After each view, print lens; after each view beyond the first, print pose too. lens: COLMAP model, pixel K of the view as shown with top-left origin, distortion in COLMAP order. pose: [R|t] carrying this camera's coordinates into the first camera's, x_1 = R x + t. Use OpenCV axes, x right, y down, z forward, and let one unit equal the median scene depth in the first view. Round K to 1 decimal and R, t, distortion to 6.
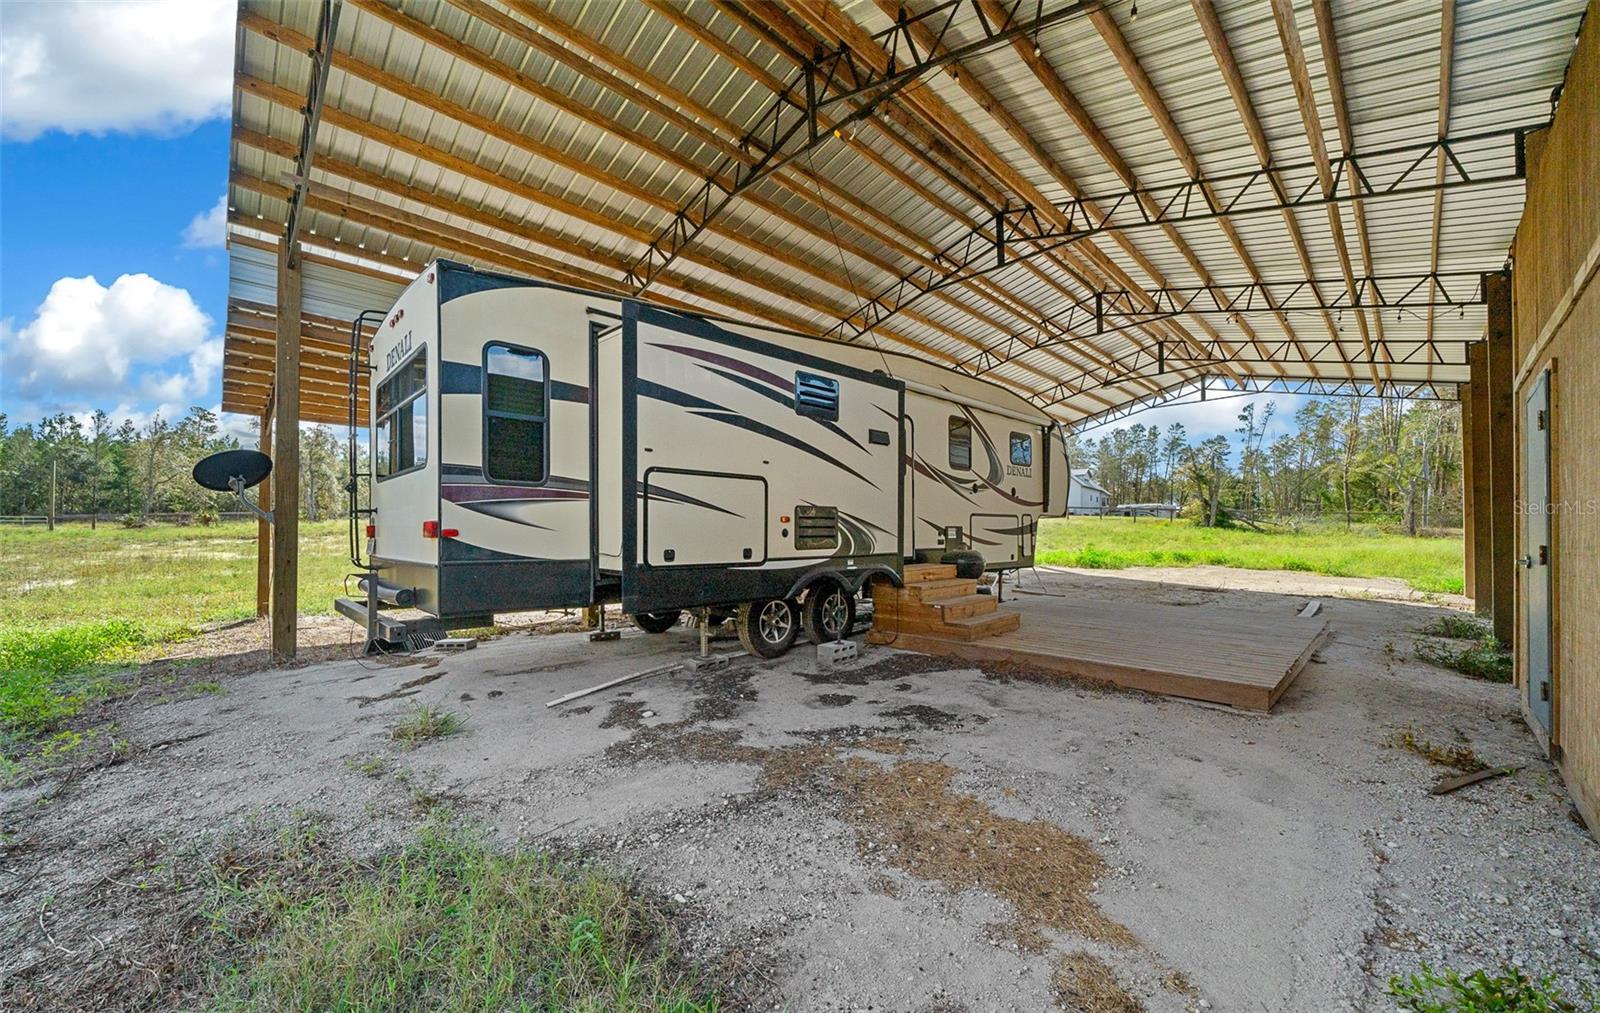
lens RADIAL K [[594.0, 0, 801.4], [0, 594.0, 544.2], [0, 0, 1]] dist [-0.000130, 0.000016]
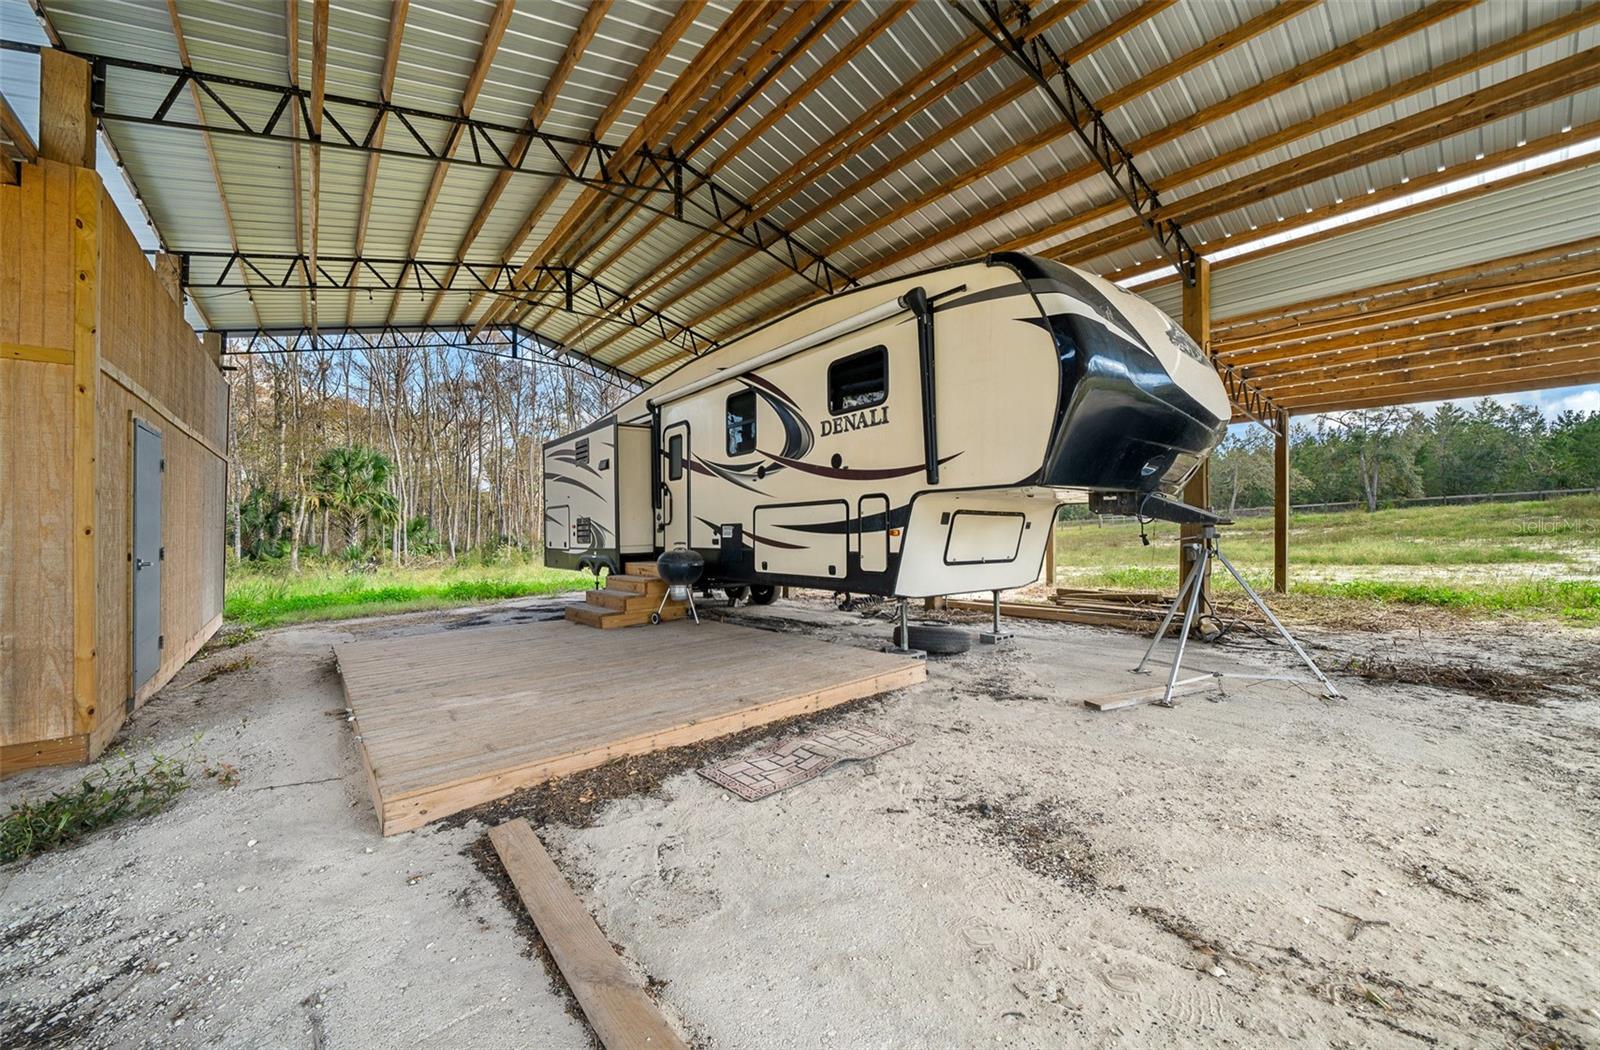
lens RADIAL K [[579.8, 0, 800.0], [0, 579.8, 525.0], [0, 0, 1]] dist [0.000189, 0.000016]
pose [[-0.067340, 0.000033, -0.997730, 0.507647], [0.004689, 0.999989, -0.000283, -0.012890], [0.997719, -0.004698, -0.067339, 0.541191]]
